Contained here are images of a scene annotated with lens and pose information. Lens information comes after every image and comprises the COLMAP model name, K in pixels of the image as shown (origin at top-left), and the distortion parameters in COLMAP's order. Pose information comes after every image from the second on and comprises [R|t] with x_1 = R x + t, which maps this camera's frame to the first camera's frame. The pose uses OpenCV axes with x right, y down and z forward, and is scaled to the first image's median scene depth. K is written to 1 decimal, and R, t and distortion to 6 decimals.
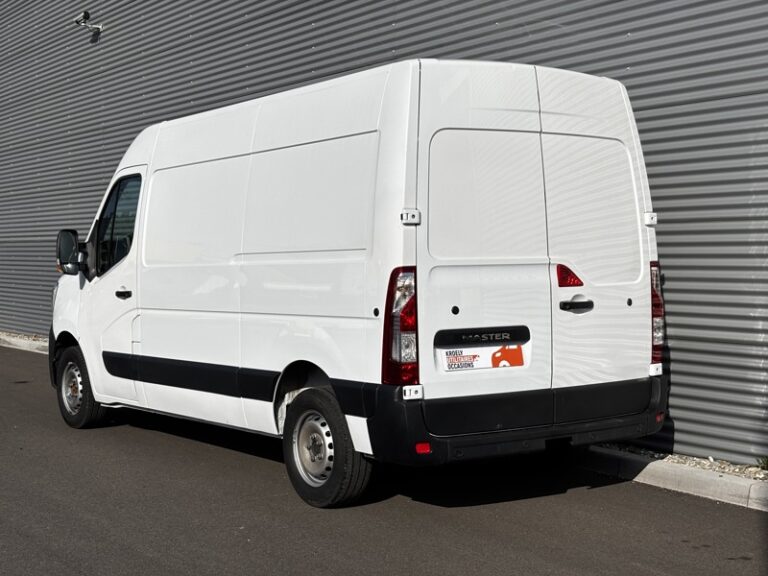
lens RADIAL K [[1197.0, 0, 383.6], [0, 1197.0, 289.7], [0, 0, 1]] dist [0.058211, 0.000000]
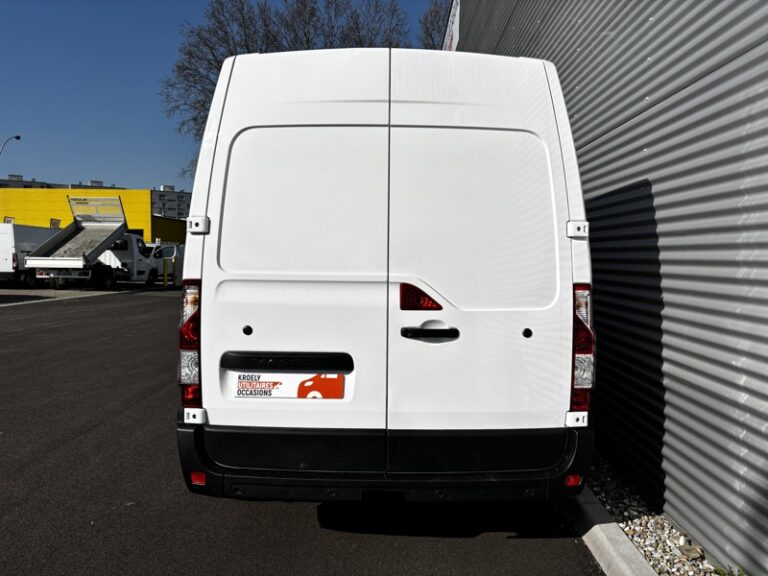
lens RADIAL K [[578.1, 0, 384.7], [0, 578.1, 286.4], [0, 0, 1]] dist [0.028107, -0.032086]
pose [[0.819167, 0.044734, -0.571808, 0.374556], [-0.037695, 0.998997, 0.024153, -0.028490], [0.572315, 0.001769, 0.820032, 0.678853]]
